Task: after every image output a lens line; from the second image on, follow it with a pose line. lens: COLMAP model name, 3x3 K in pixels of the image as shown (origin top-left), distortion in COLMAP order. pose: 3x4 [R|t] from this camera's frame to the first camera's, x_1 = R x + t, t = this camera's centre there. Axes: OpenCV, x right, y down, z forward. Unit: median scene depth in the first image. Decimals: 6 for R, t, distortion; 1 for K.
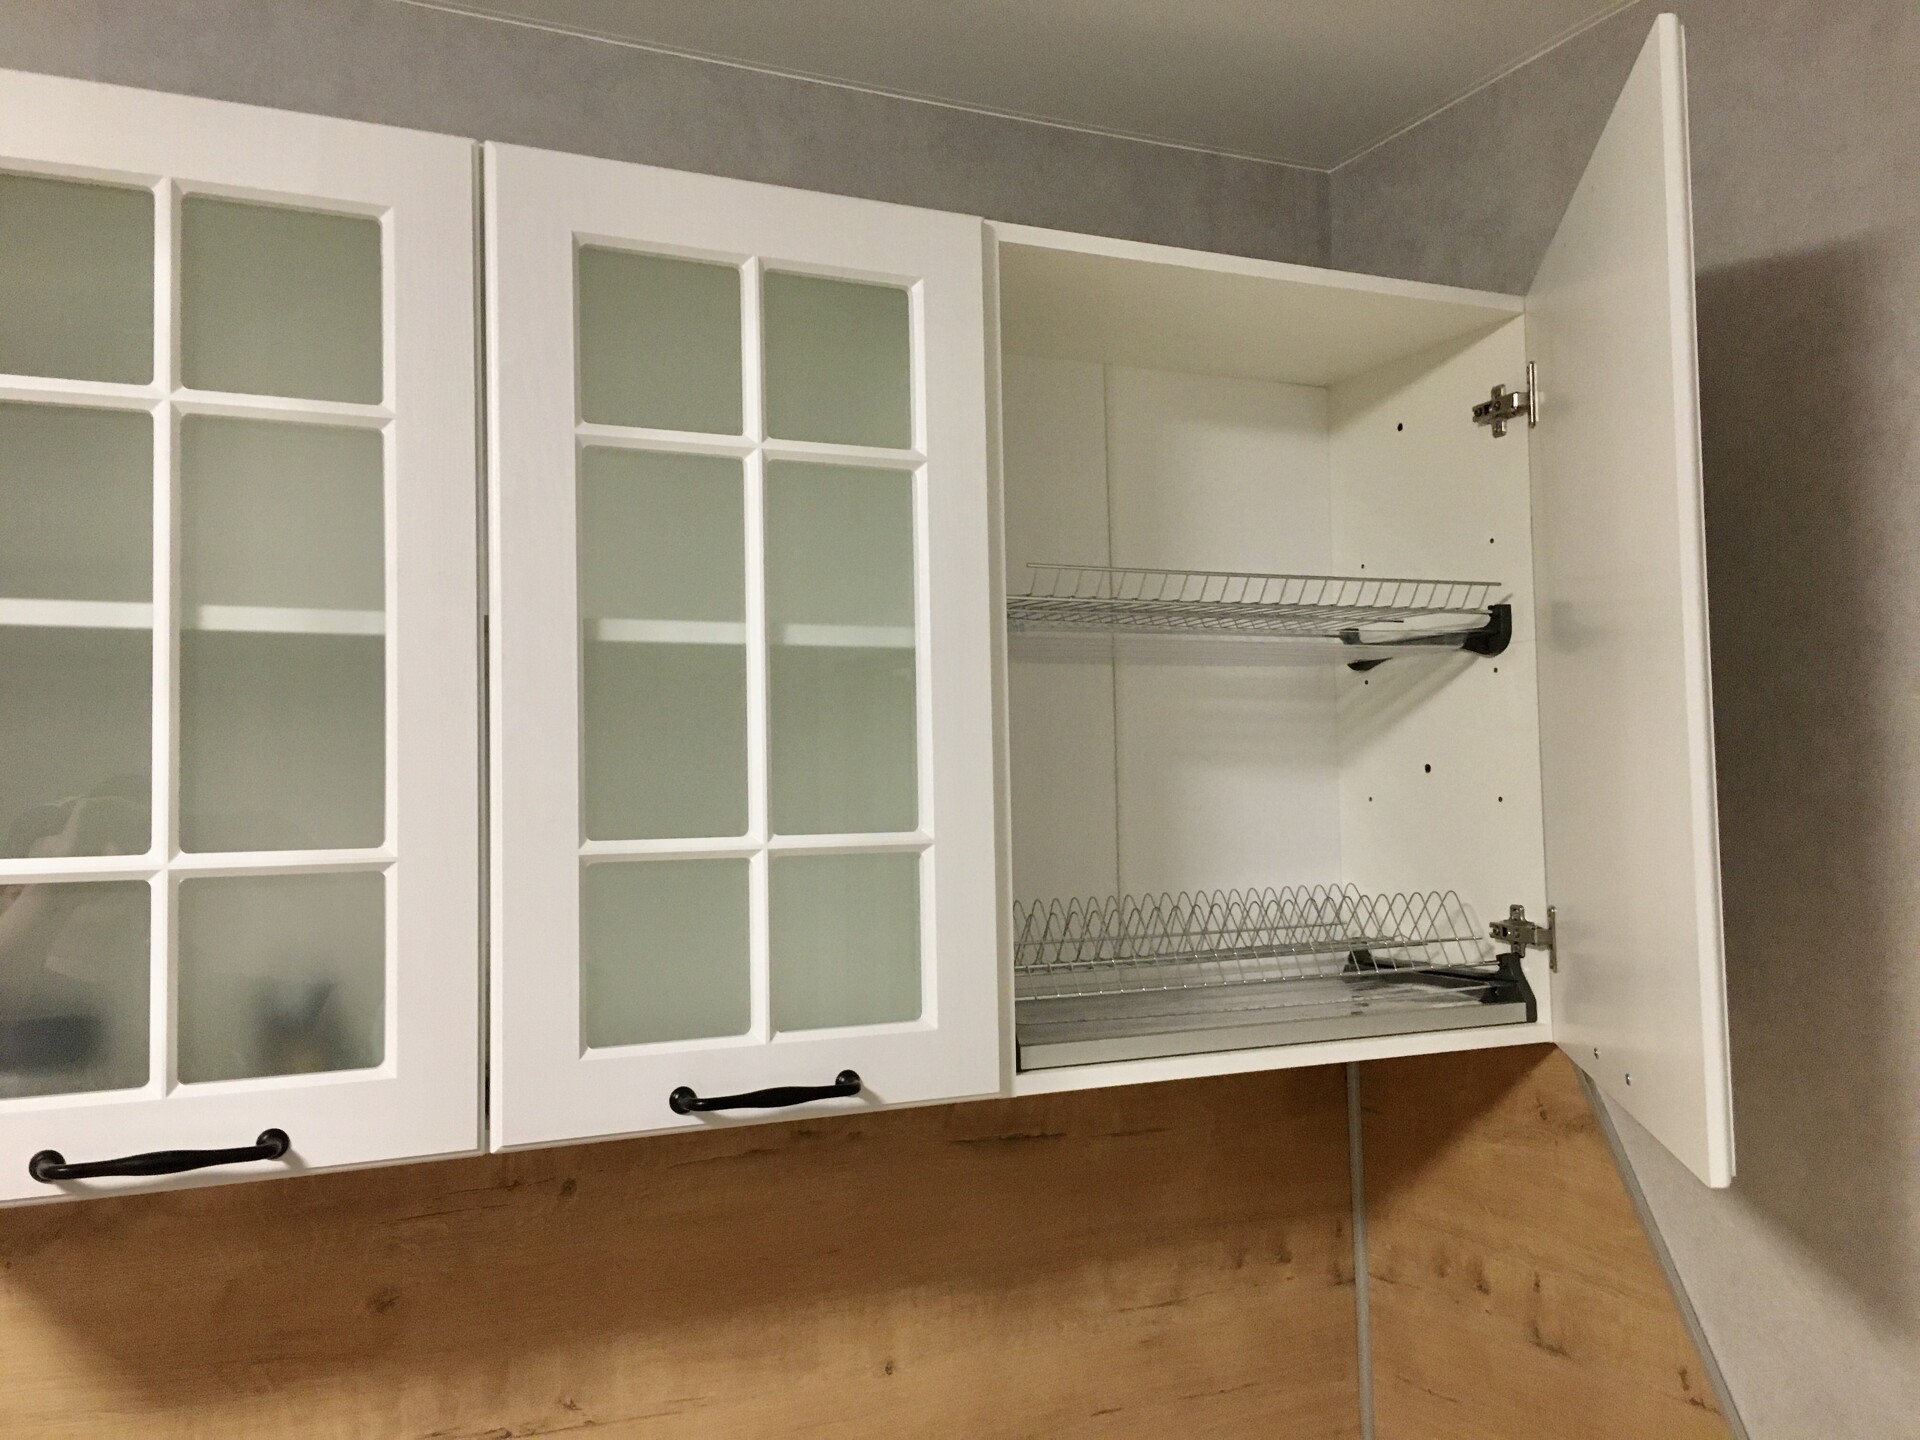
lens RADIAL K [[1631.3, 0, 958.7], [0, 1631.3, 715.7], [0, 0, 1]] dist [0.087164, -0.127107]
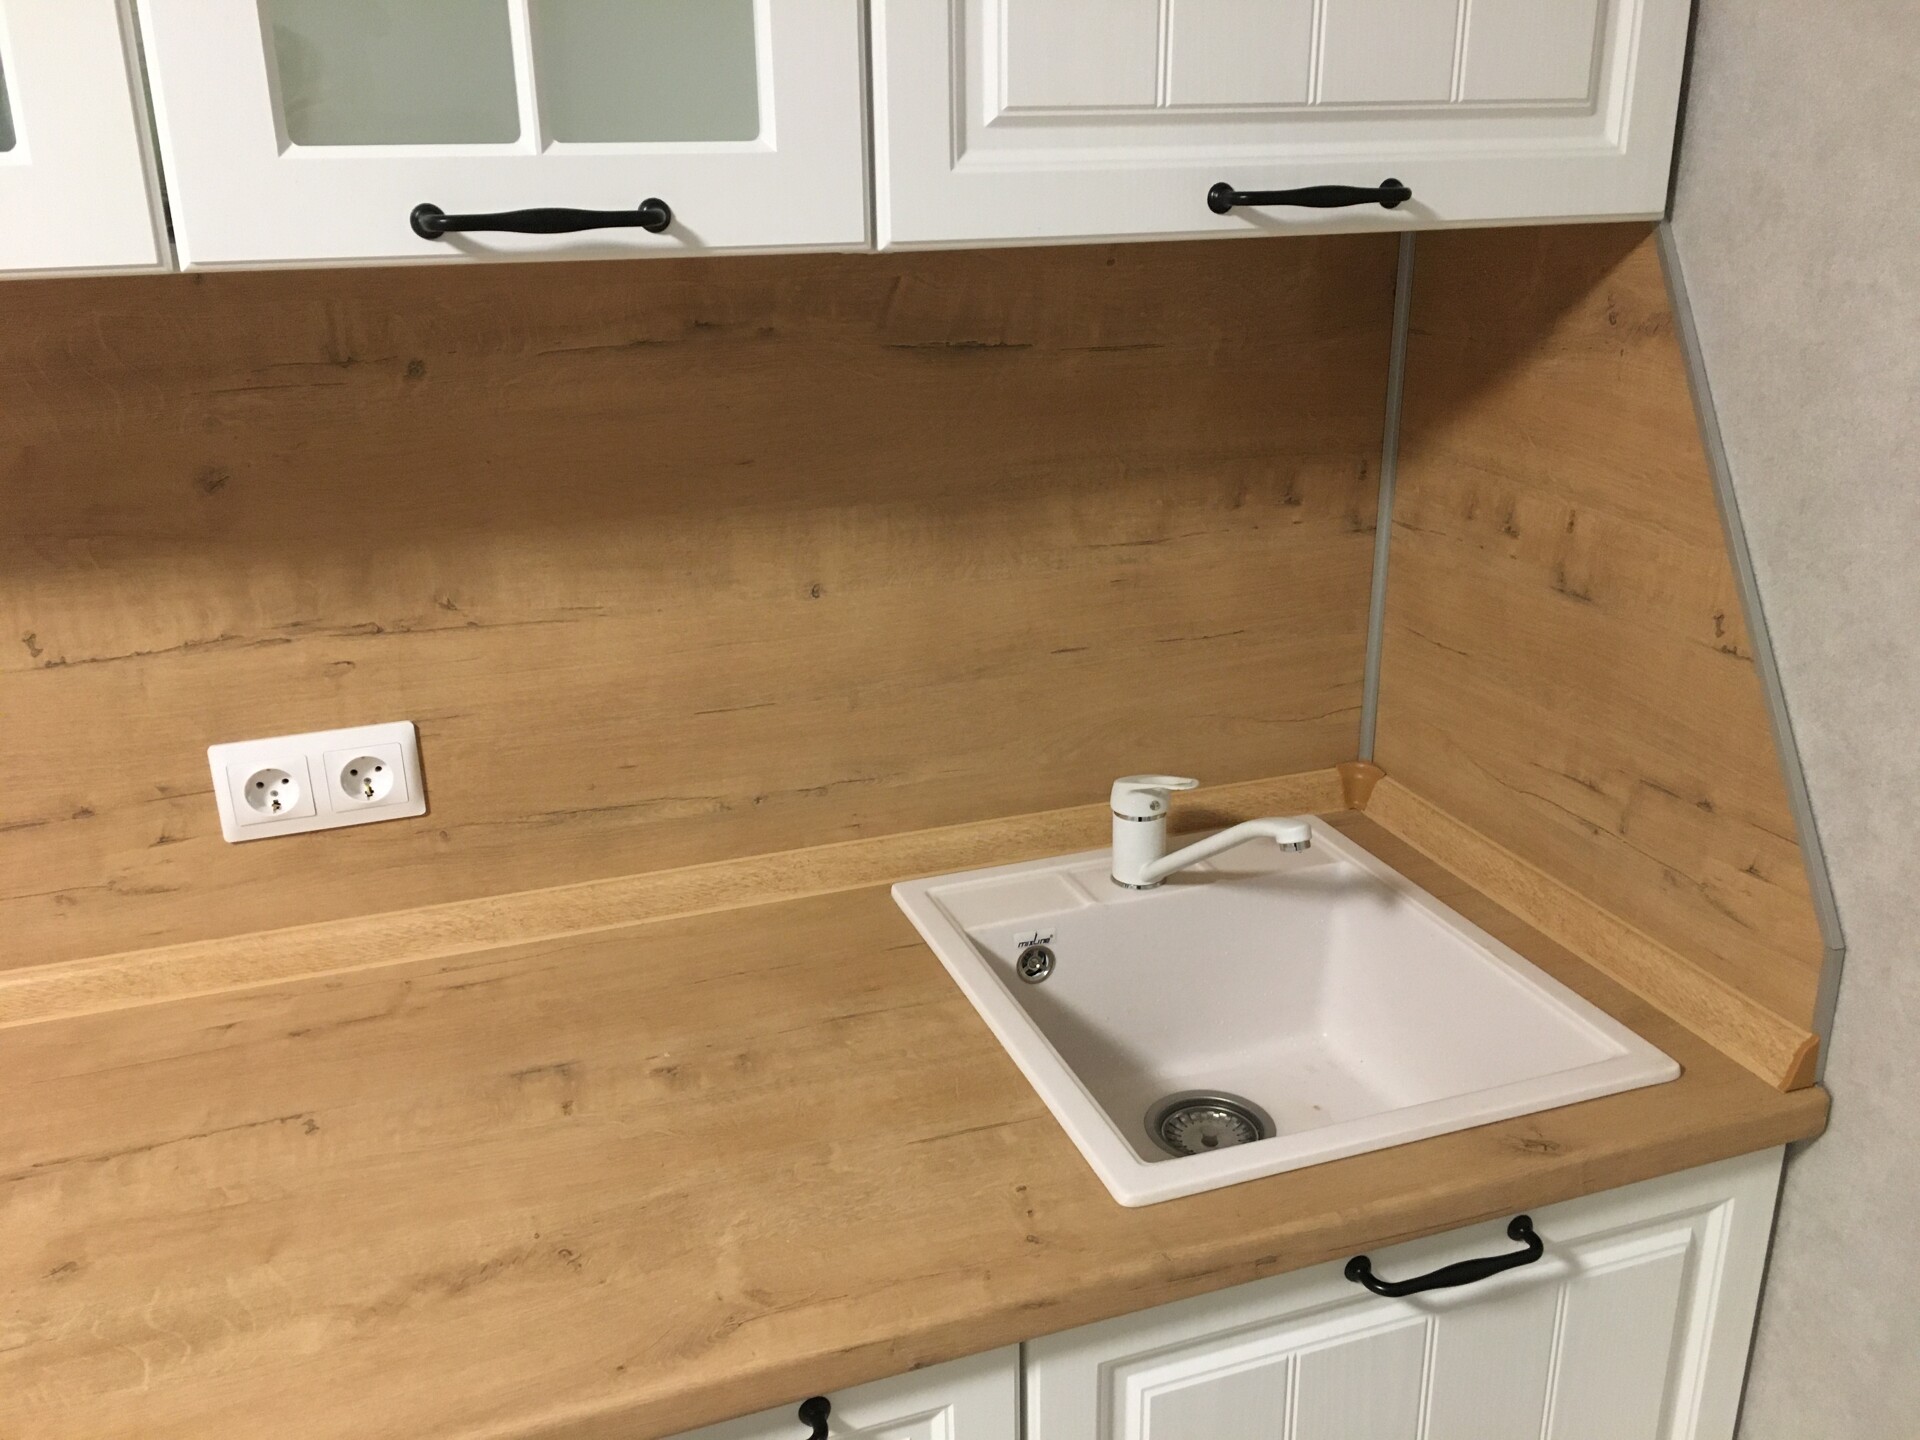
lens RADIAL K [[1631.3, 0, 958.7], [0, 1631.3, 715.7], [0, 0, 1]] dist [0.087164, -0.127107]
pose [[0.993418, 0.045672, -0.105042, 0.148285], [-0.000830, 0.919913, 0.392122, 0.117858], [0.114539, -0.389454, 0.913896, 0.177950]]
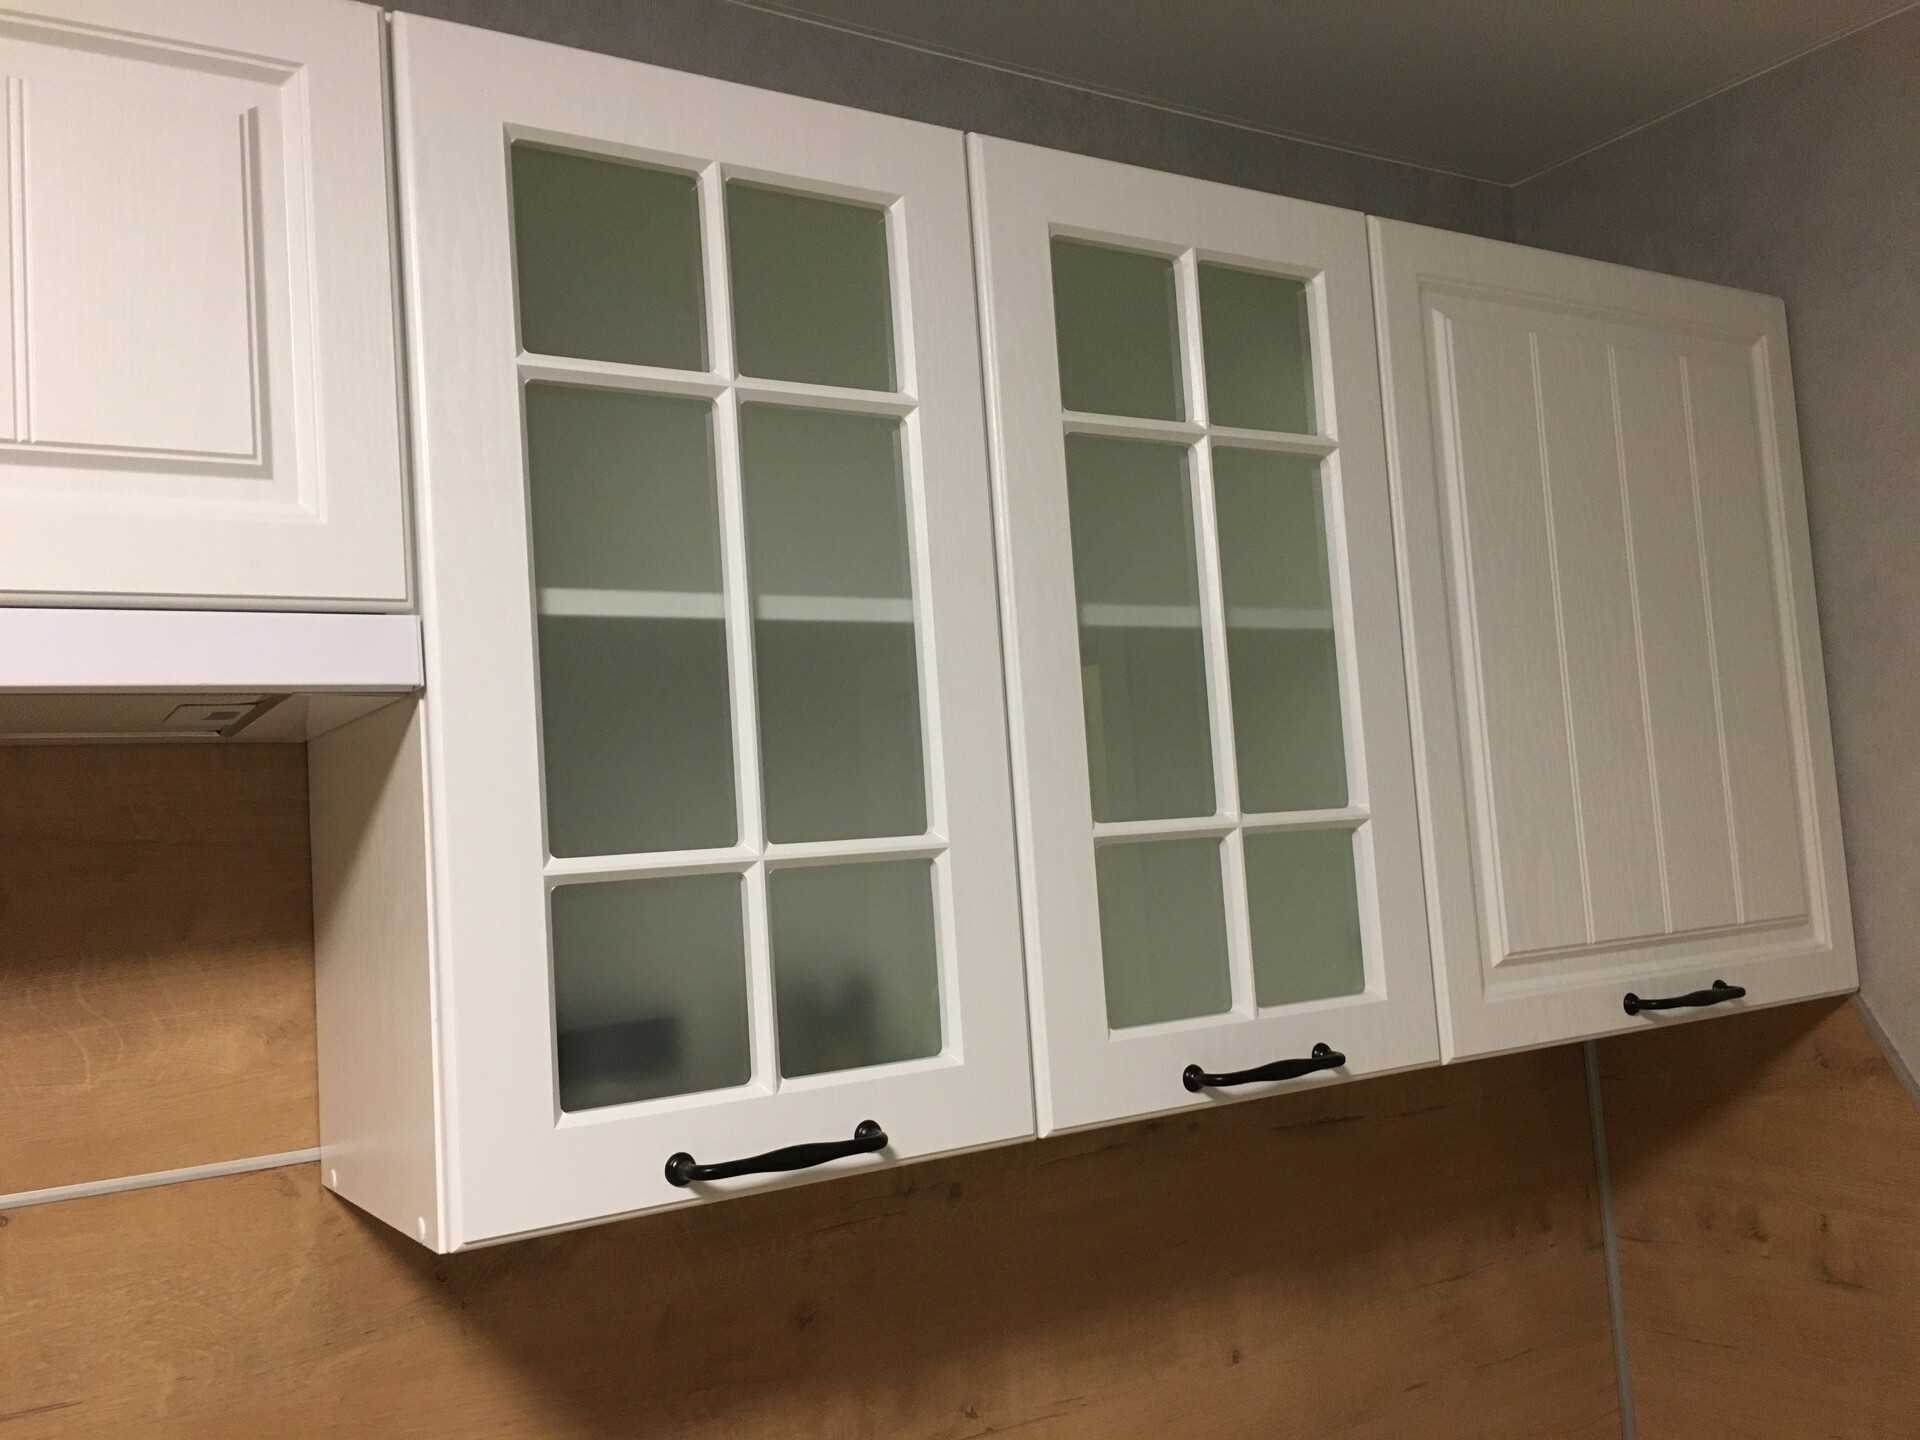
lens RADIAL K [[1631.3, 0, 958.7], [0, 1631.3, 715.7], [0, 0, 1]] dist [0.087164, -0.127107]
pose [[0.991508, -0.037347, 0.124567, -0.355931], [0.040895, 0.998824, -0.026051, 0.027426], [-0.123447, 0.030924, 0.991869, 0.012192]]
